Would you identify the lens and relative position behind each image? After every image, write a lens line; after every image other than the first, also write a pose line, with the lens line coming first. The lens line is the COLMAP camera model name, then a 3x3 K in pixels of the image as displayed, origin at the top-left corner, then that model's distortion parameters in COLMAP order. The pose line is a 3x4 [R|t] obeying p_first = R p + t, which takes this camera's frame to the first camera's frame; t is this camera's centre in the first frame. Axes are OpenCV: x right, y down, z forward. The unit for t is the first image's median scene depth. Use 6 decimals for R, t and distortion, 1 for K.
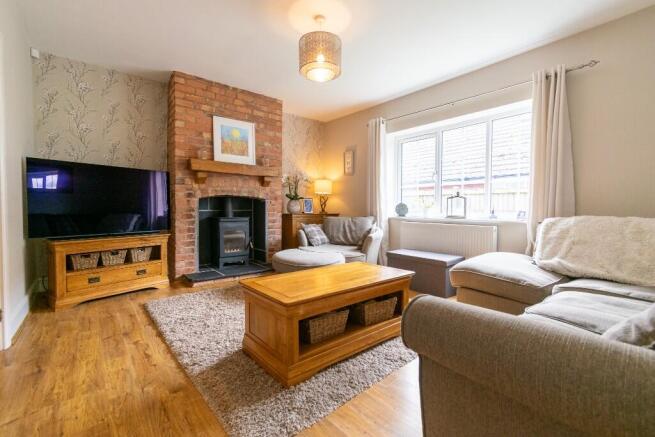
lens RADIAL K [[291.2, 0, 327.9], [0, 291.2, 217.0], [0, 0, 1]] dist [0.002020, -0.000847]
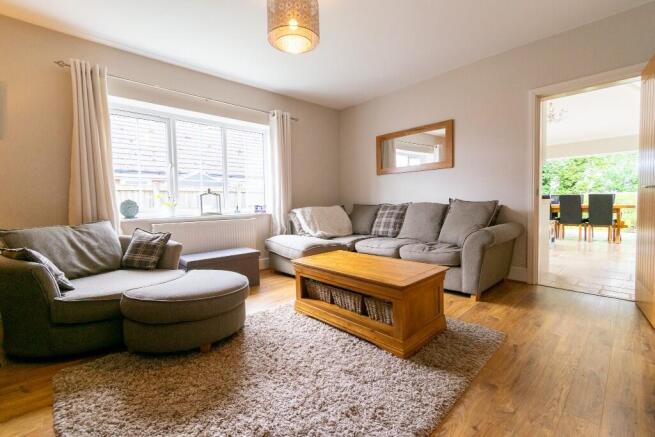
lens RADIAL K [[291.2, 0, 330.0], [0, 291.2, 216.3], [0, 0, 1]] dist [0.002020, -0.000847]
pose [[-0.072399, -0.051097, 0.996066, -0.621746], [0.052564, 0.997103, 0.054971, -0.025651], [-0.995990, 0.056337, -0.069503, 0.686325]]
